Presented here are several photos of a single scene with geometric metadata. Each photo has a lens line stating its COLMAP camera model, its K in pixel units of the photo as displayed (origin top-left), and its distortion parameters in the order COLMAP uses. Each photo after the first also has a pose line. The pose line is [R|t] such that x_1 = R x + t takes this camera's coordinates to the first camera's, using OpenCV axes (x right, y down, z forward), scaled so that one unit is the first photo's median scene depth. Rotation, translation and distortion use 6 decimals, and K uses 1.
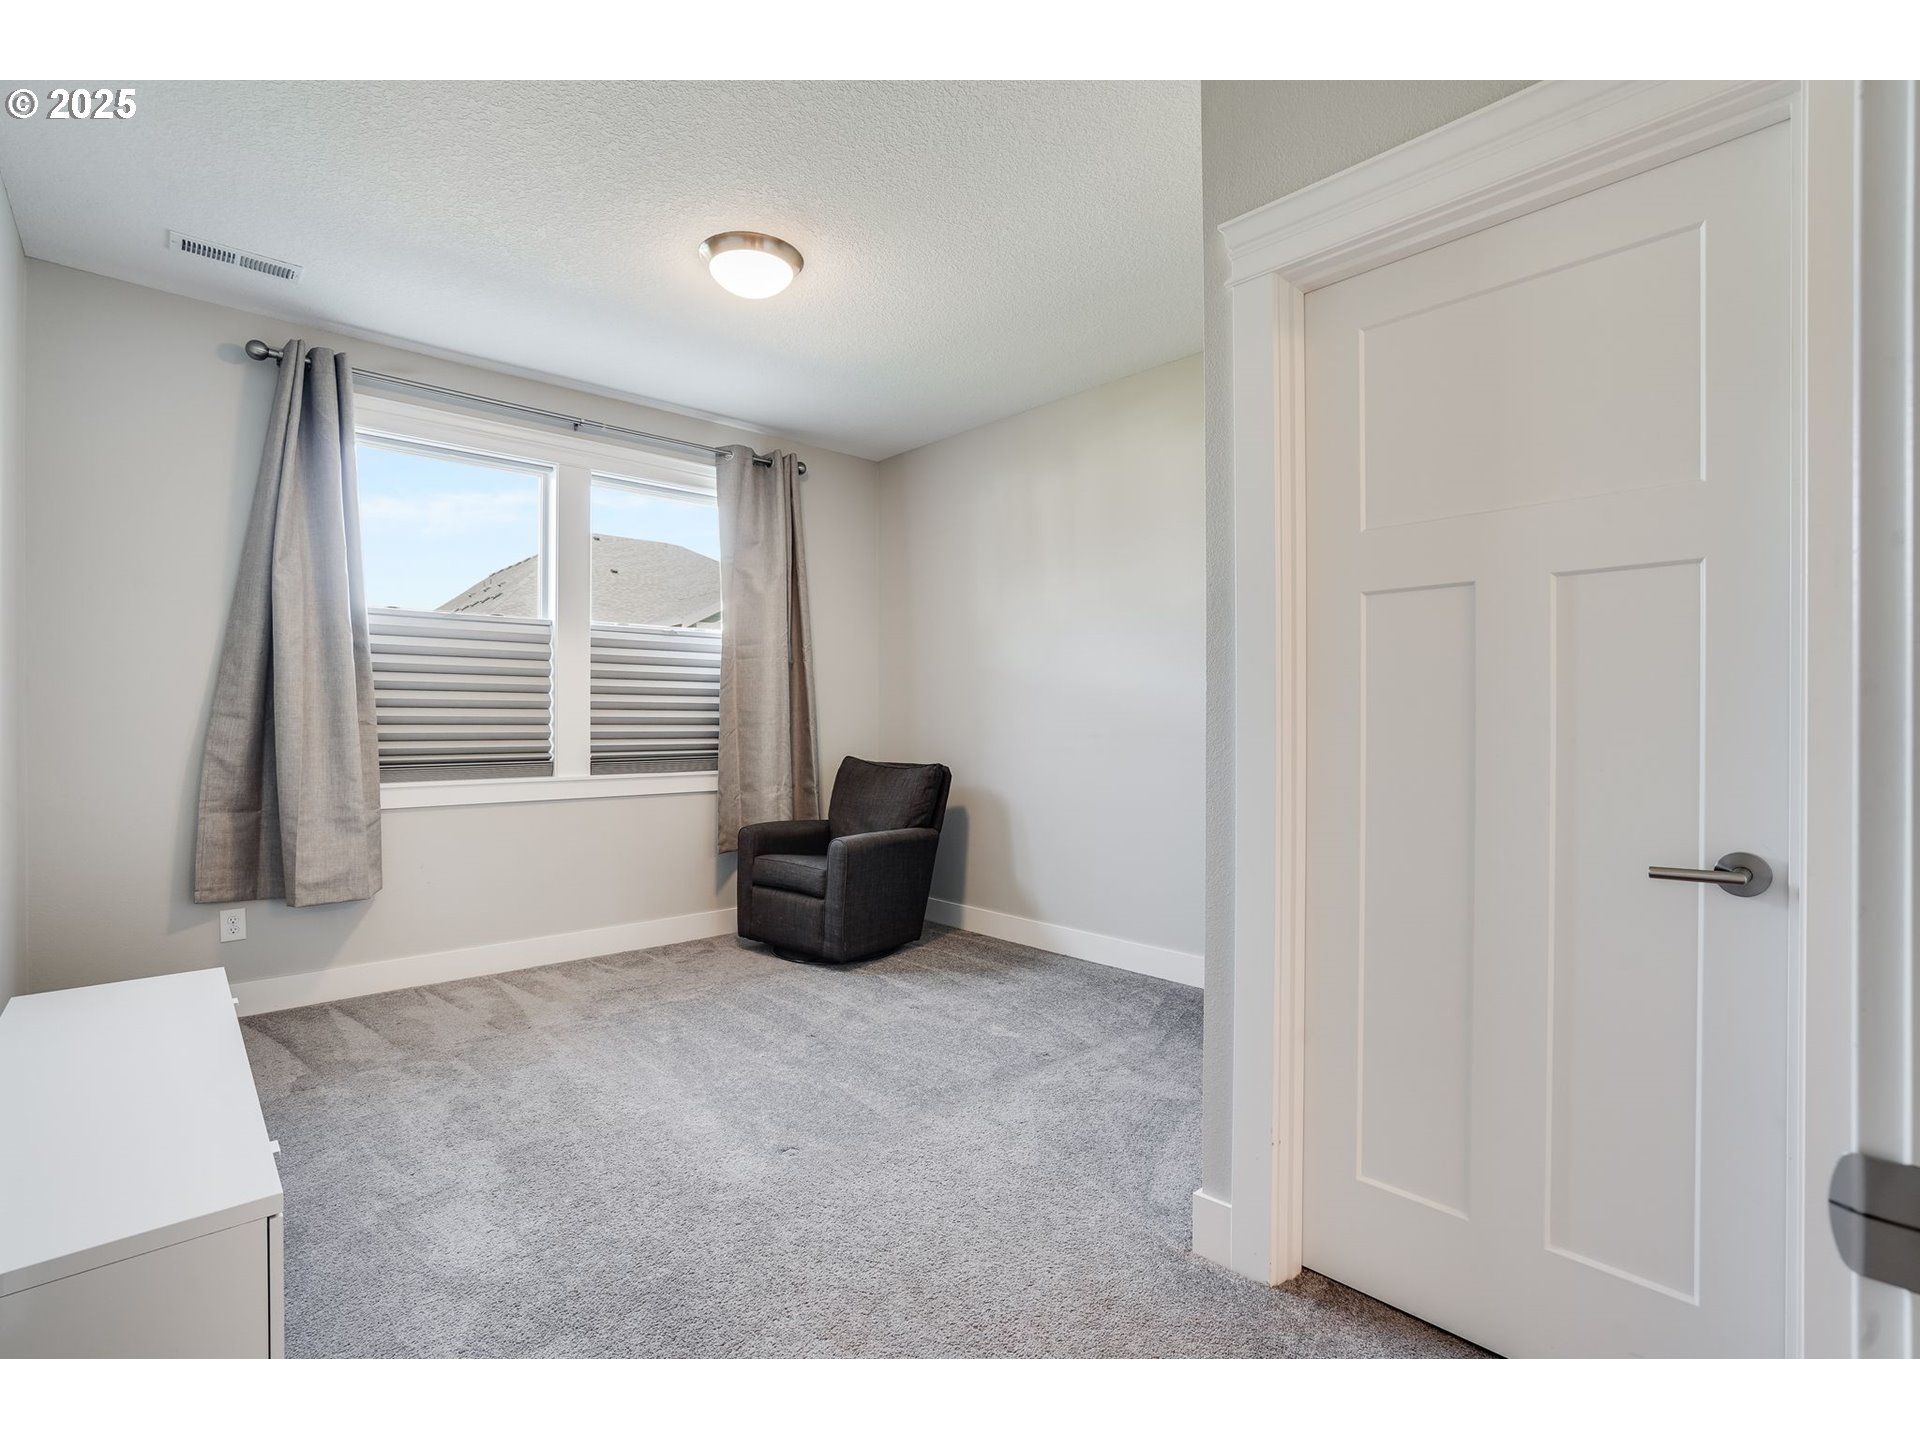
lens RADIAL K [[902.5, 0, 960.0], [0, 902.5, 720.0], [0, 0, 1]] dist [-0.037612, 0.018132]
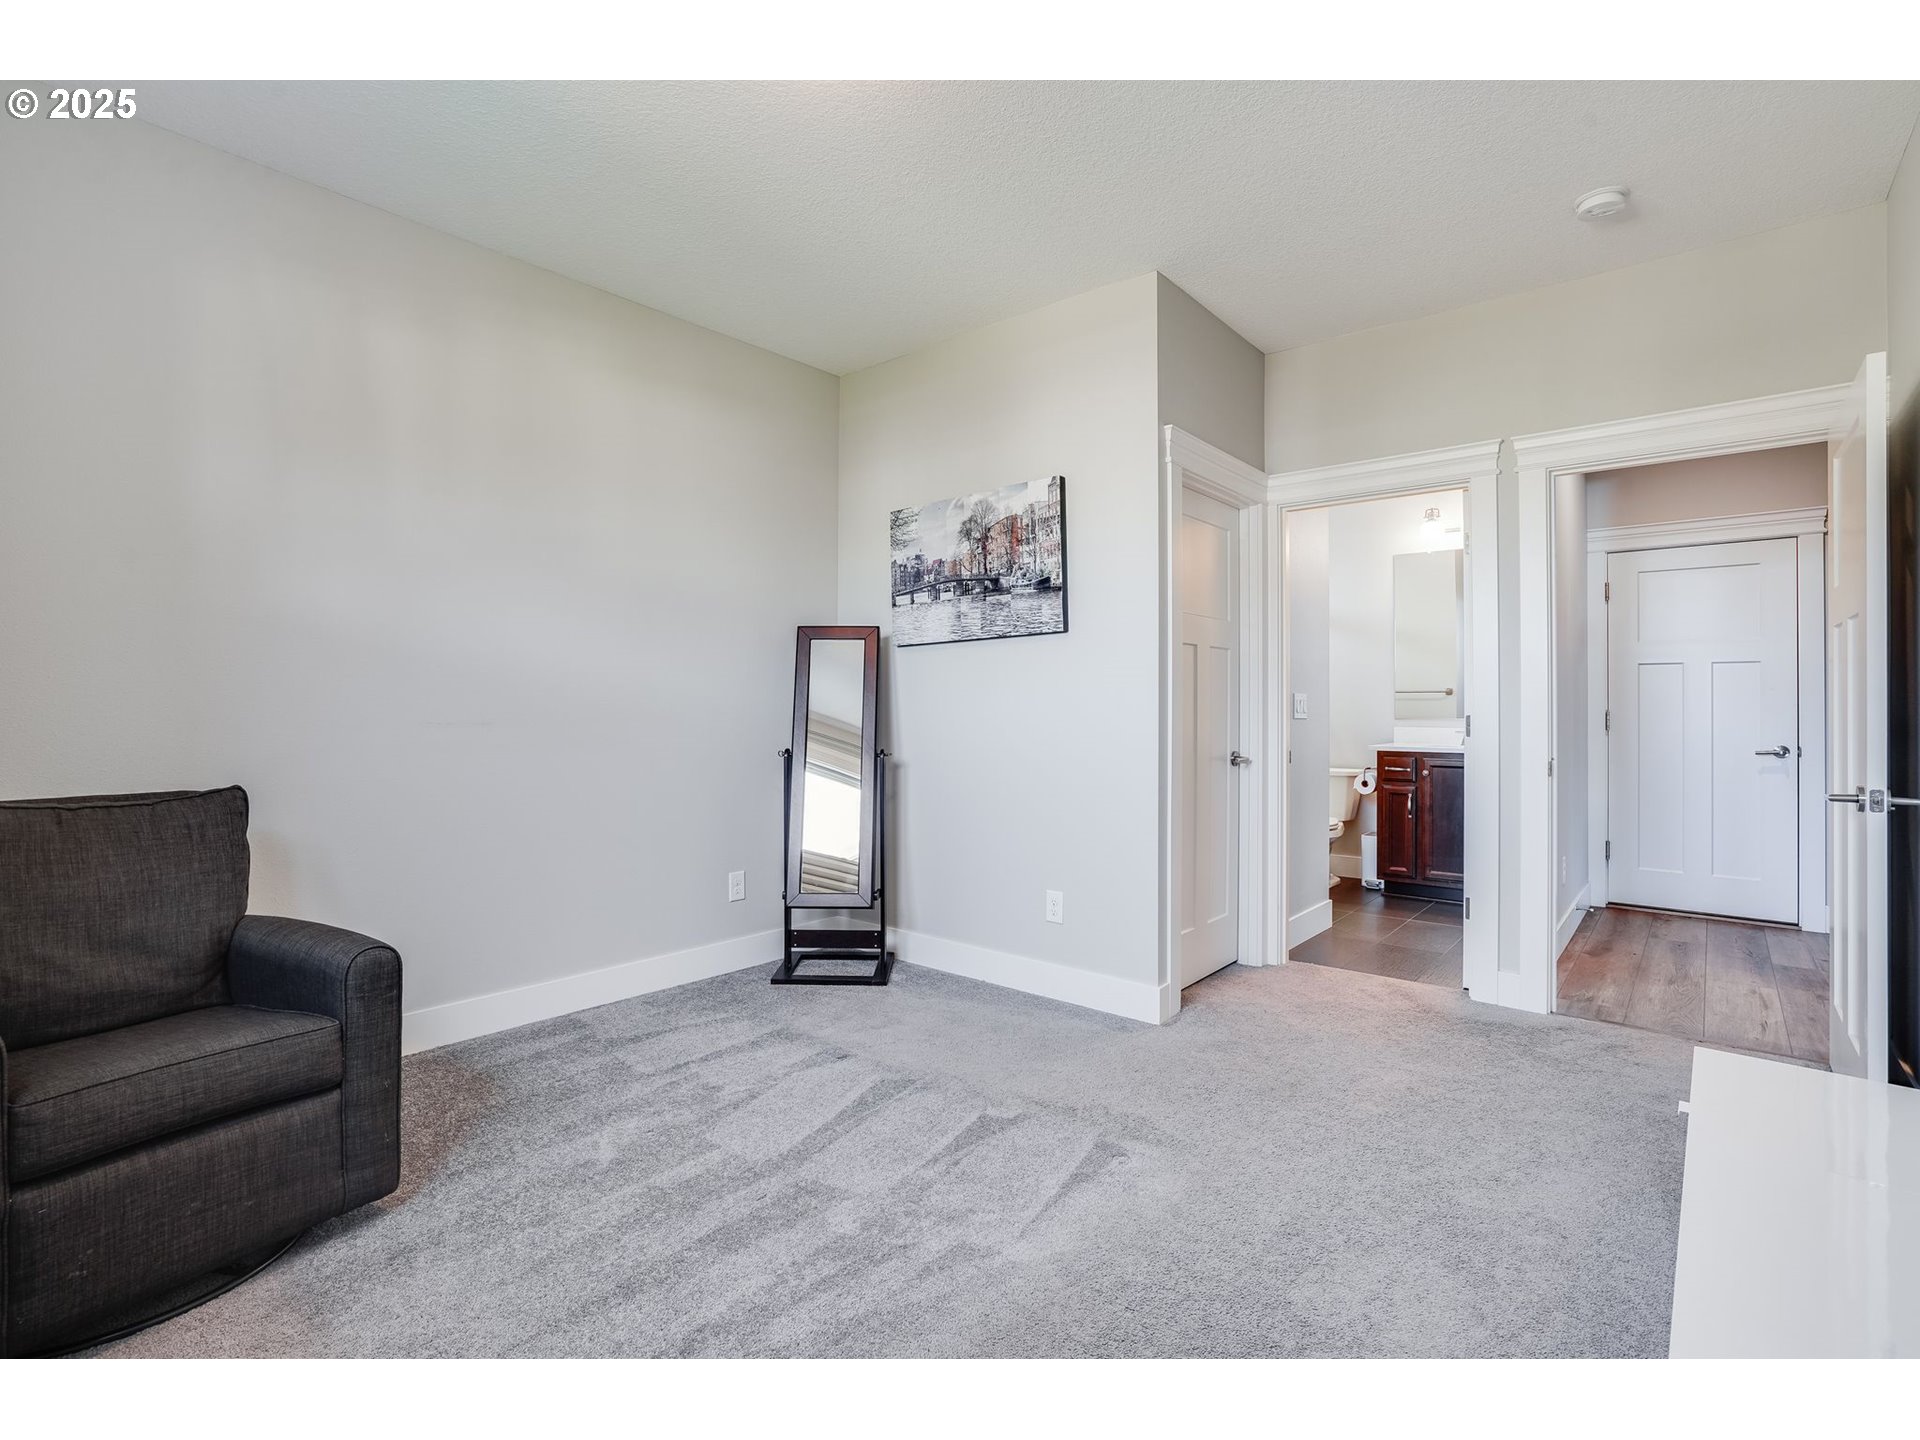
lens RADIAL K [[902.5, 0, 960.0], [0, 902.5, 720.0], [0, 0, 1]] dist [-0.037612, 0.018132]
pose [[-0.137996, -0.011994, 0.990360, -0.627490], [-0.006154, 0.999918, 0.011252, 0.003130], [-0.990414, -0.004542, -0.138059, 0.731211]]
